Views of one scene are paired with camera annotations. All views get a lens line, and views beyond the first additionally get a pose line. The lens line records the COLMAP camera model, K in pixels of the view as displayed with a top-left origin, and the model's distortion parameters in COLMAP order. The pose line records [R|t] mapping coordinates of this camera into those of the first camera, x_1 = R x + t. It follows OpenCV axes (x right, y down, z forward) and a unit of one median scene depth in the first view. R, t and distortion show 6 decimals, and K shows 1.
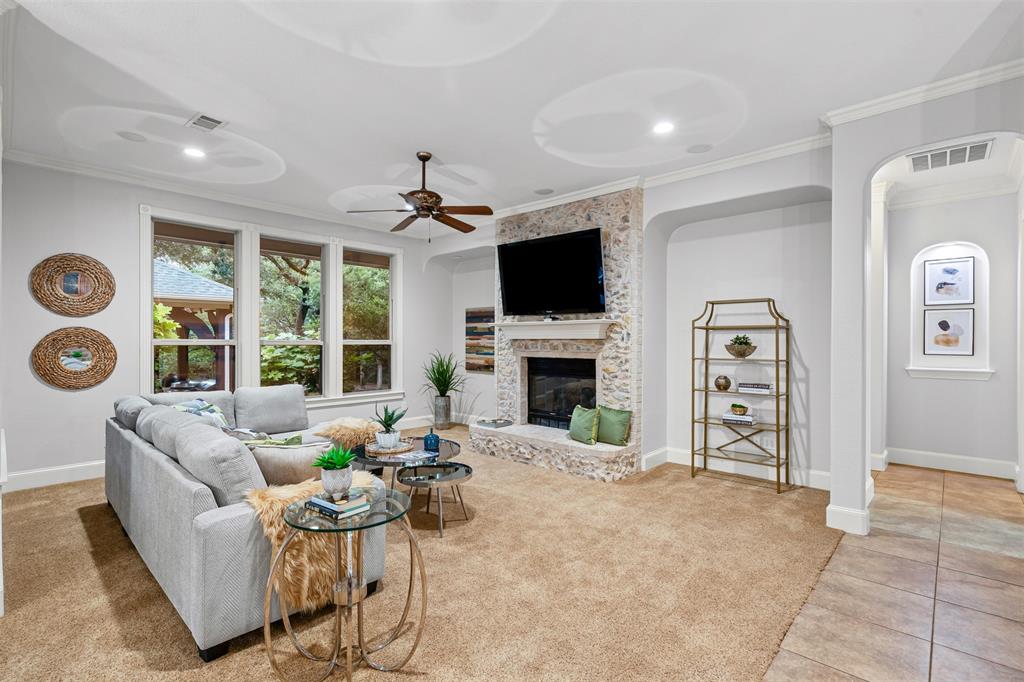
lens RADIAL K [[469.3, 0, 512.0], [0, 469.3, 339.7], [0, 0, 1]] dist [-0.006186, 0.001609]
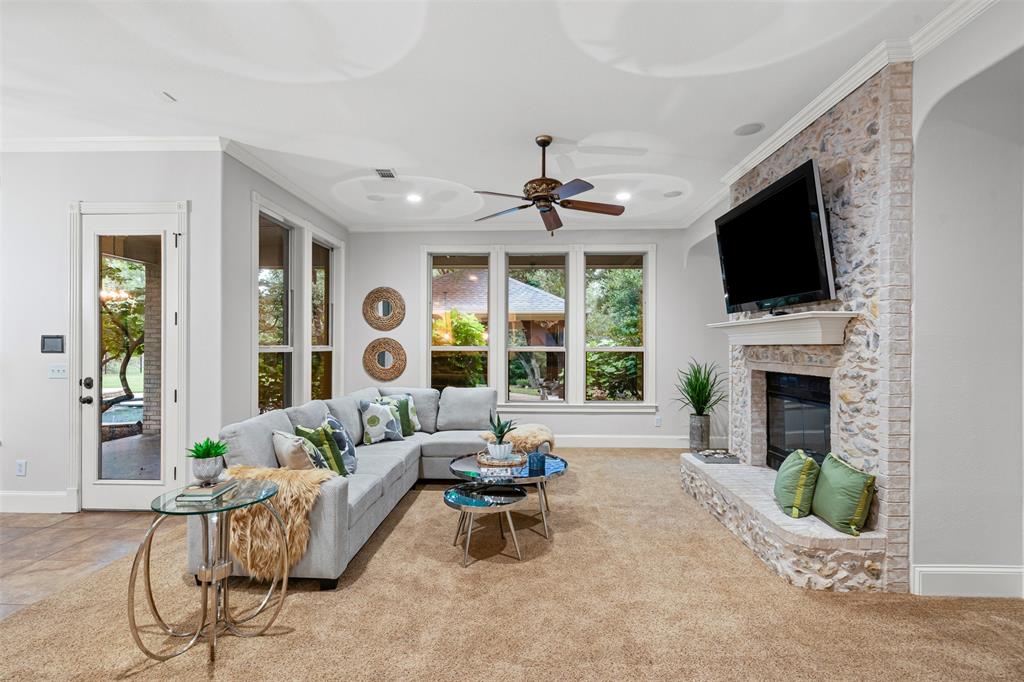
lens RADIAL K [[469.3, 0, 512.4], [0, 469.3, 346.1], [0, 0, 1]] dist [-0.006186, 0.001609]
pose [[0.658553, -0.002109, -0.752531, 0.377692], [0.001207, 0.999998, -0.001746, 0.001158], [0.752533, 0.000241, 0.658554, 0.311375]]
